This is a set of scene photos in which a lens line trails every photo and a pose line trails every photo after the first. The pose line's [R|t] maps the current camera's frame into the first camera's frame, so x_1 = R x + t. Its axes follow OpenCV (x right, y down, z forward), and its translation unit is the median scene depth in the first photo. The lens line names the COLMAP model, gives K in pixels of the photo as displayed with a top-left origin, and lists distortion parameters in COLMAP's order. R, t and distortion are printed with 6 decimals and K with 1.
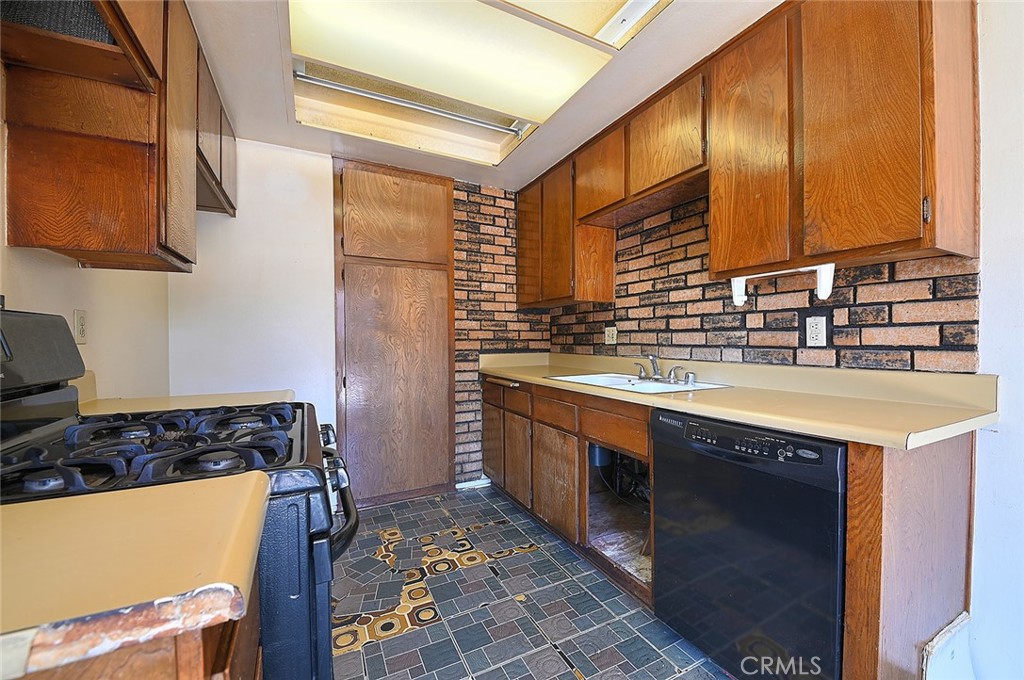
lens RADIAL K [[397.9, 0, 514.8], [0, 397.9, 341.3], [0, 0, 1]] dist [-0.016275, -0.001409]
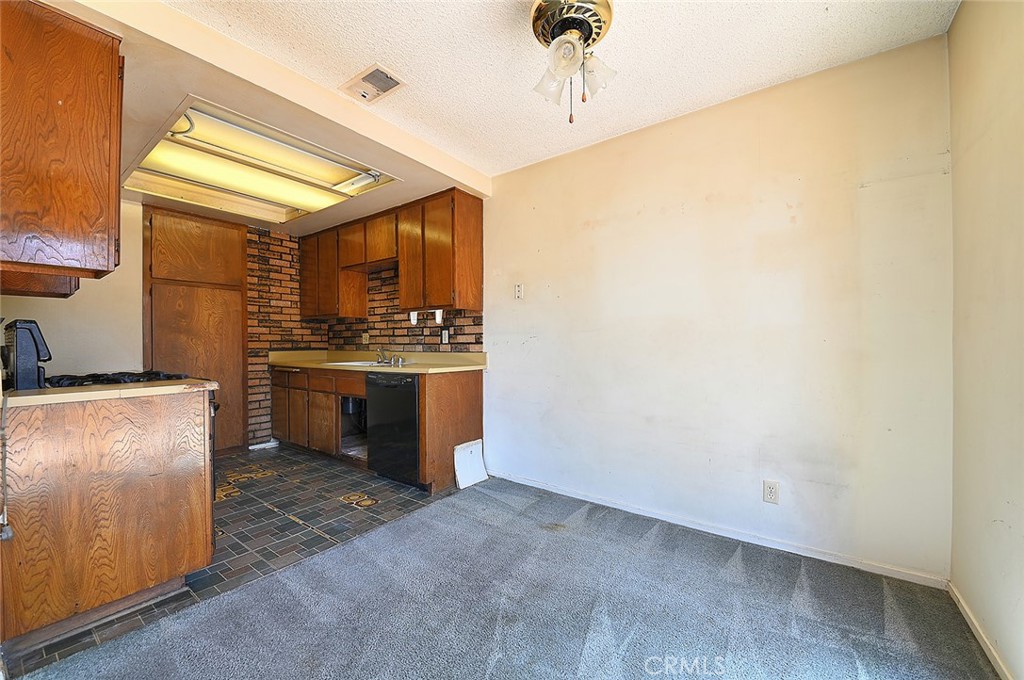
lens RADIAL K [[397.9, 0, 535.5], [0, 397.9, 345.1], [0, 0, 1]] dist [-0.016275, -0.001409]
pose [[0.872449, -0.001000, 0.488705, 0.060555], [0.002416, 0.999995, -0.002265, 0.018616], [-0.488700, 0.003157, 0.872446, -0.799750]]
